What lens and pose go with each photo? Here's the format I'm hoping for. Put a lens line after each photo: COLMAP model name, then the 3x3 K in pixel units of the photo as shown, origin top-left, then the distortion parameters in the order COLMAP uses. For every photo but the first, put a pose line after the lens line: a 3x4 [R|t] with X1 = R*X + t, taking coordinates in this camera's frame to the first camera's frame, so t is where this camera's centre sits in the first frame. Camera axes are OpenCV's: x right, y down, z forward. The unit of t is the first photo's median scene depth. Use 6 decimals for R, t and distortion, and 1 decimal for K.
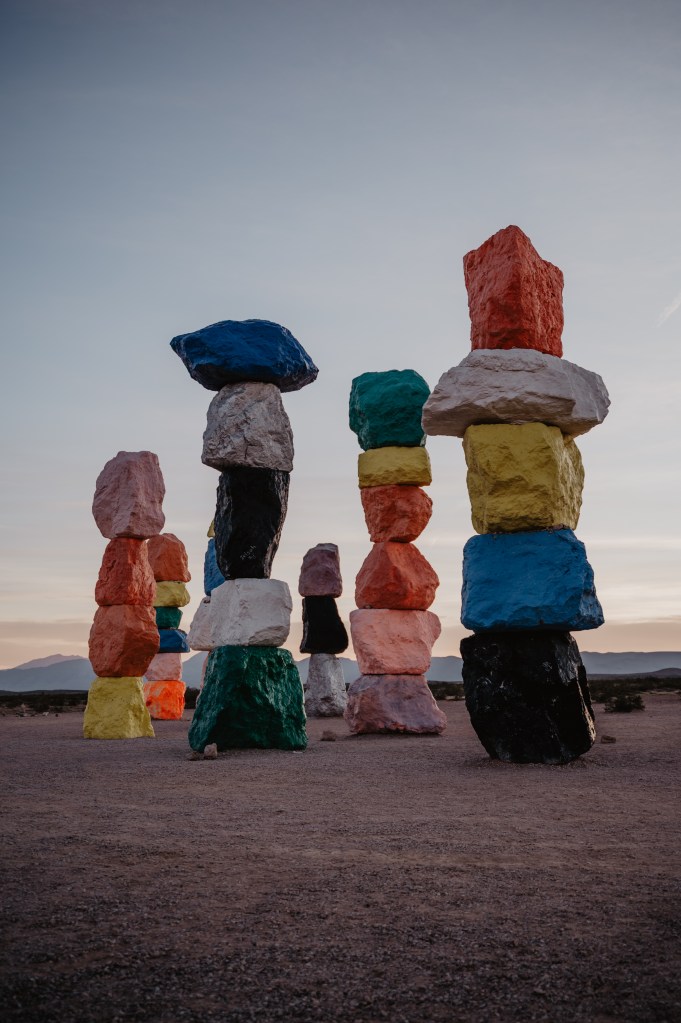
lens RADIAL K [[1053.0, 0, 340.5], [0, 1053.0, 511.5], [0, 0, 1]] dist [-0.001374, -0.000410]
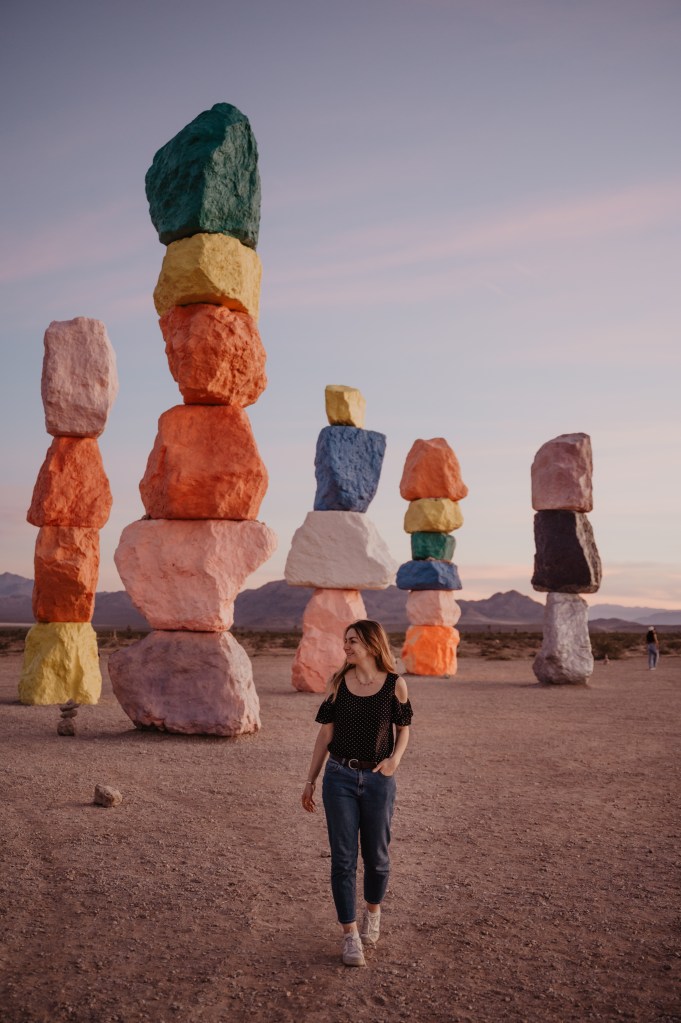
lens RADIAL K [[1112.7, 0, 340.5], [0, 1112.7, 511.5], [0, 0, 1]] dist [-0.009012, -0.003191]
pose [[0.817804, -0.034650, -0.574453, 0.421336], [0.071480, 0.996572, 0.041648, 0.060766], [0.571041, -0.075121, 0.817477, 0.481307]]
